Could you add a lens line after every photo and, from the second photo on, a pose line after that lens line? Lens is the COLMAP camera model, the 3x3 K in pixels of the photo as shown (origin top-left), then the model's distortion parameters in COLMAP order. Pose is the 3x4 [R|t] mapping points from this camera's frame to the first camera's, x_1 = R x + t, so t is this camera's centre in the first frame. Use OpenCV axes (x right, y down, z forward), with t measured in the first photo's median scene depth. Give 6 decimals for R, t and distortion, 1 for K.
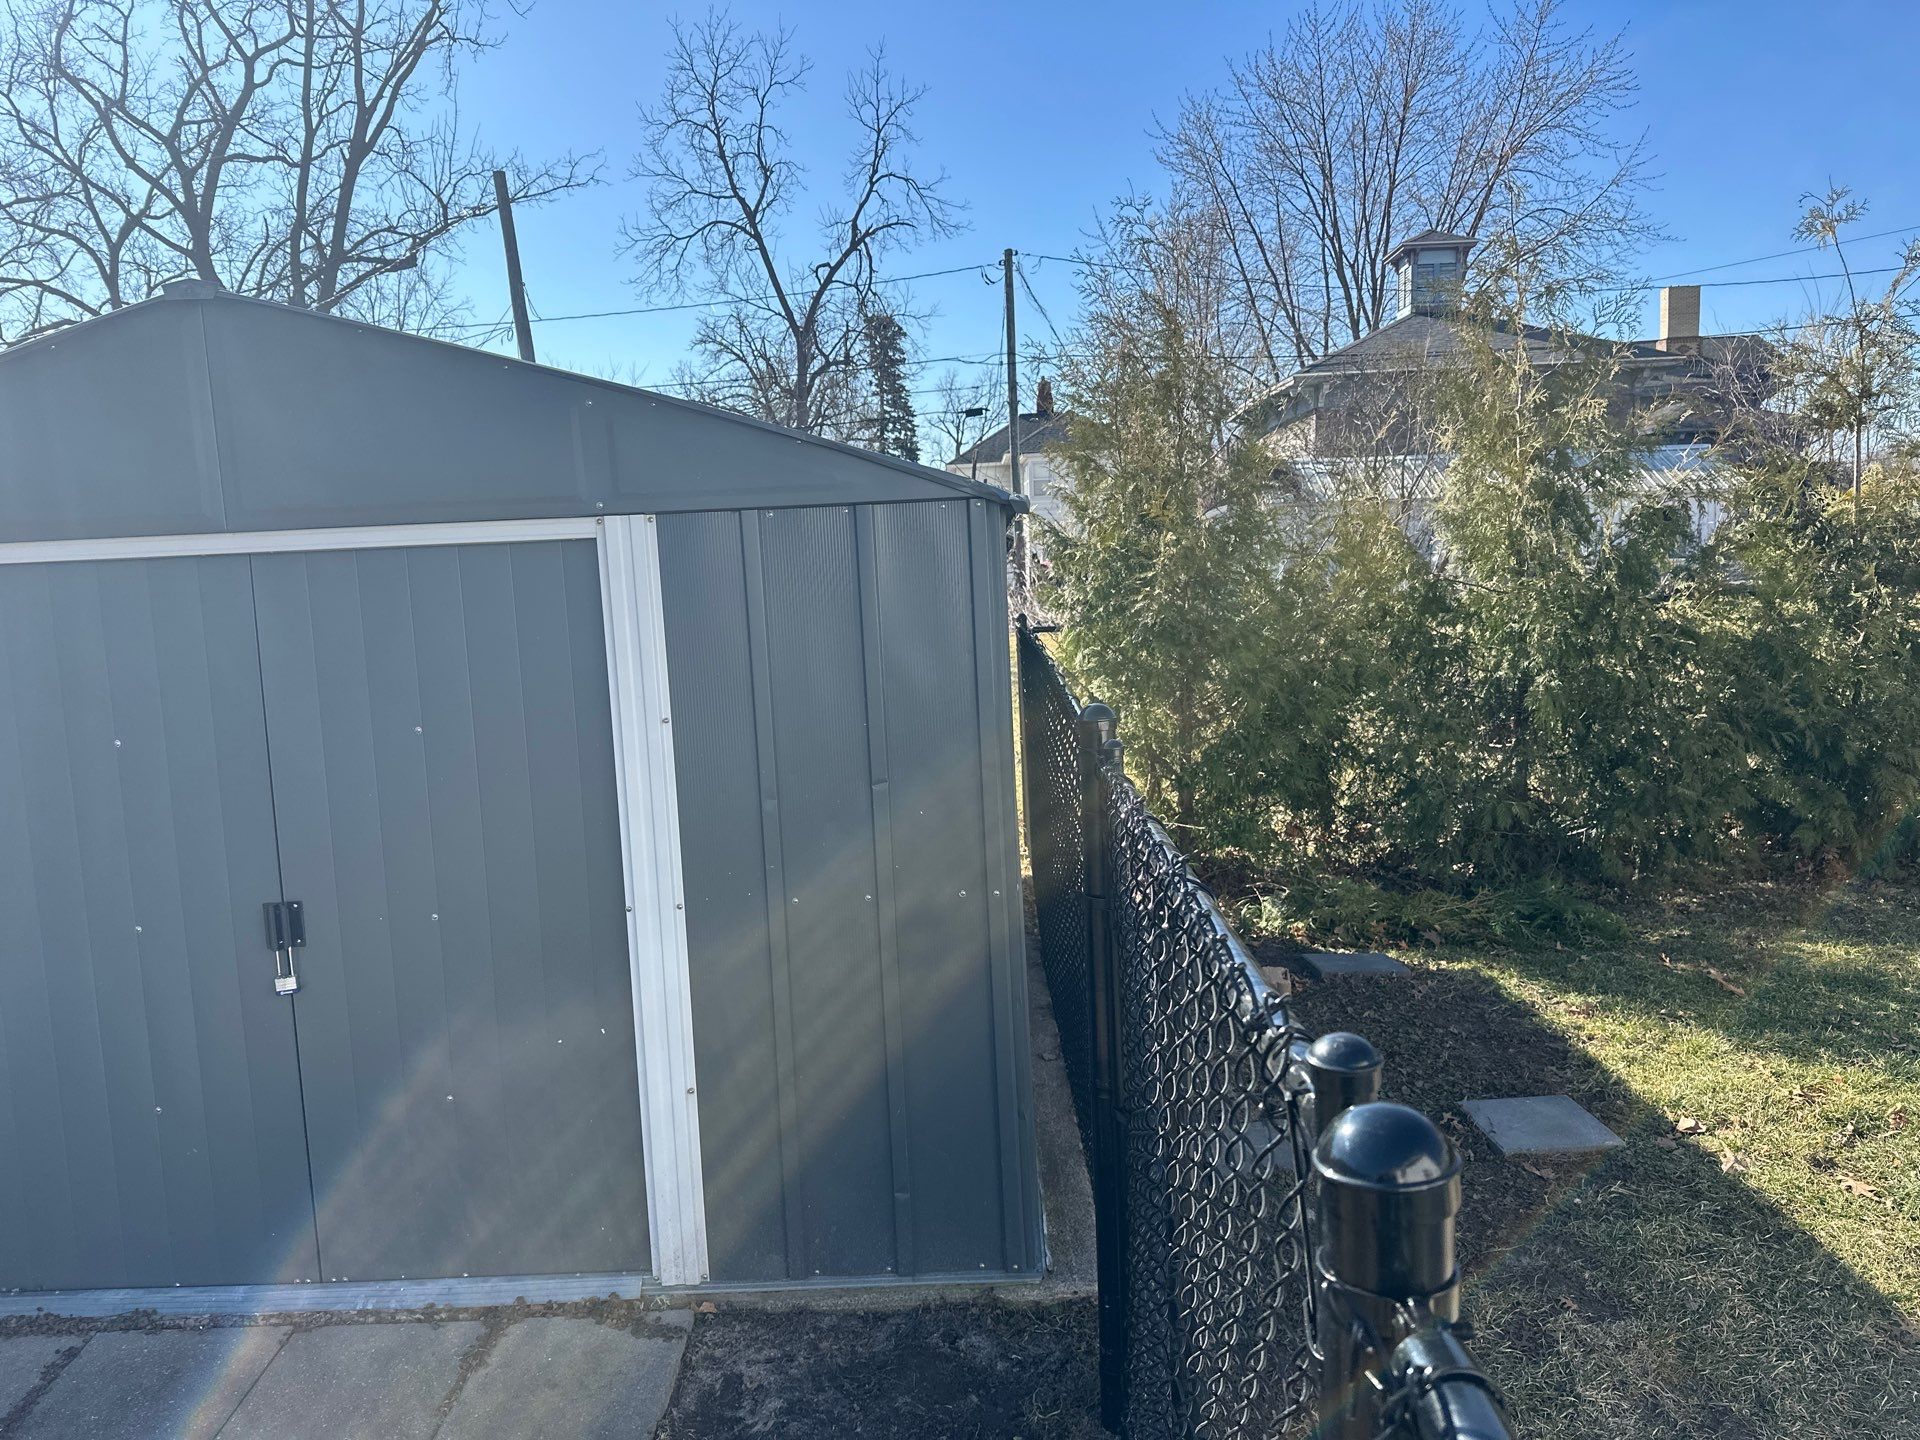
lens RADIAL K [[1344.6, 0, 919.0], [0, 1344.6, 739.4], [0, 0, 1]] dist [0.057290, -0.062538]
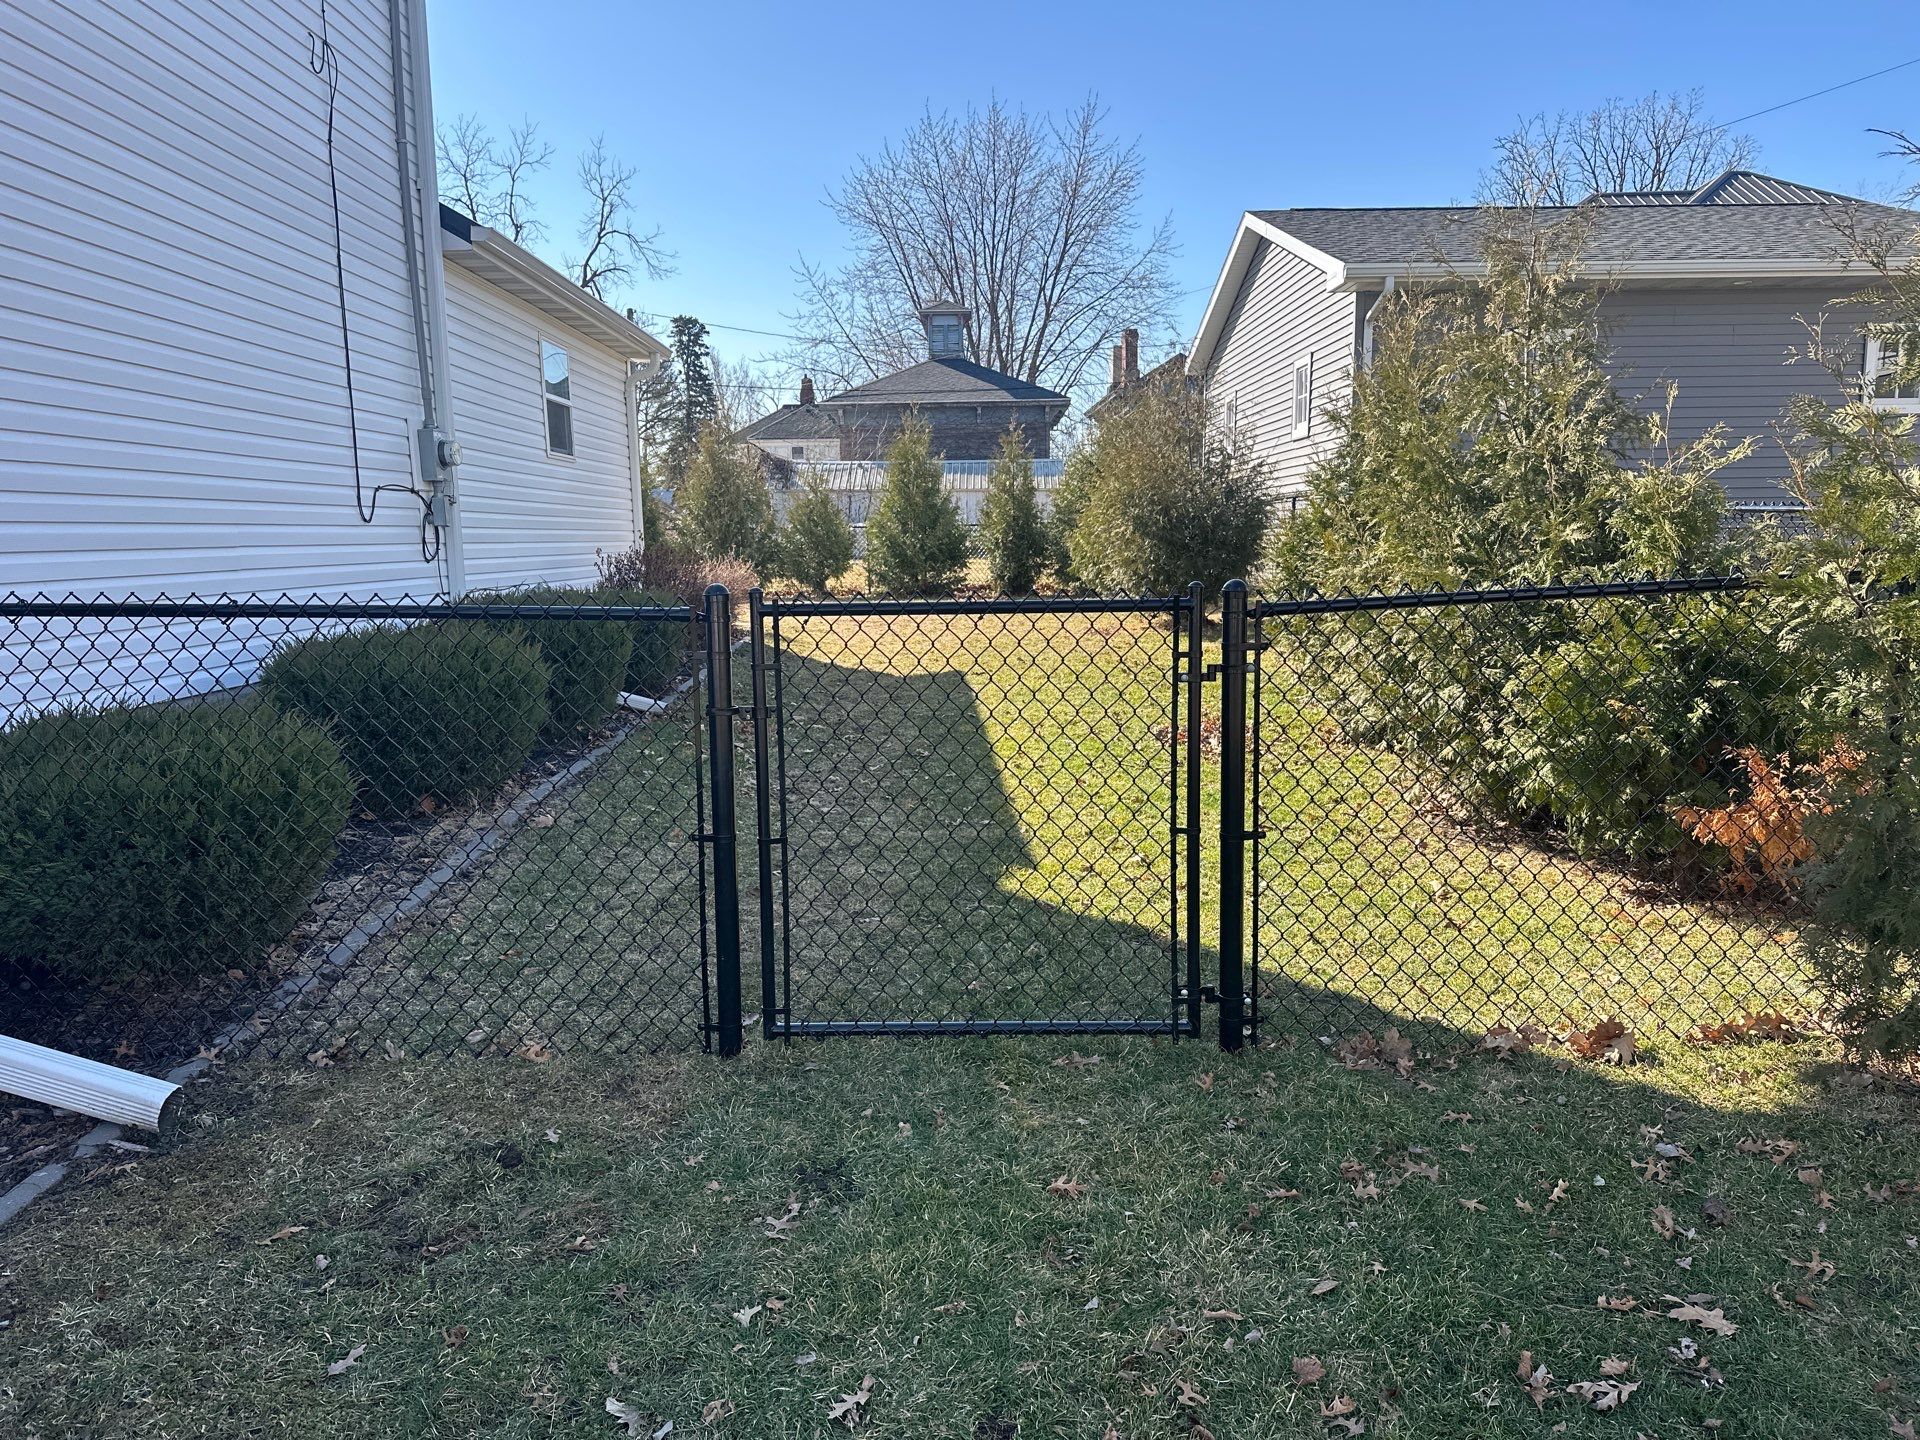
lens RADIAL K [[1344.6, 0, 931.2], [0, 1344.6, 727.5], [0, 0, 1]] dist [0.057290, -0.062538]
pose [[0.999669, 0.021498, 0.014129, 0.285462], [-0.021807, 0.999518, 0.022103, 0.037235], [-0.013647, -0.022404, 0.999656, -0.357737]]
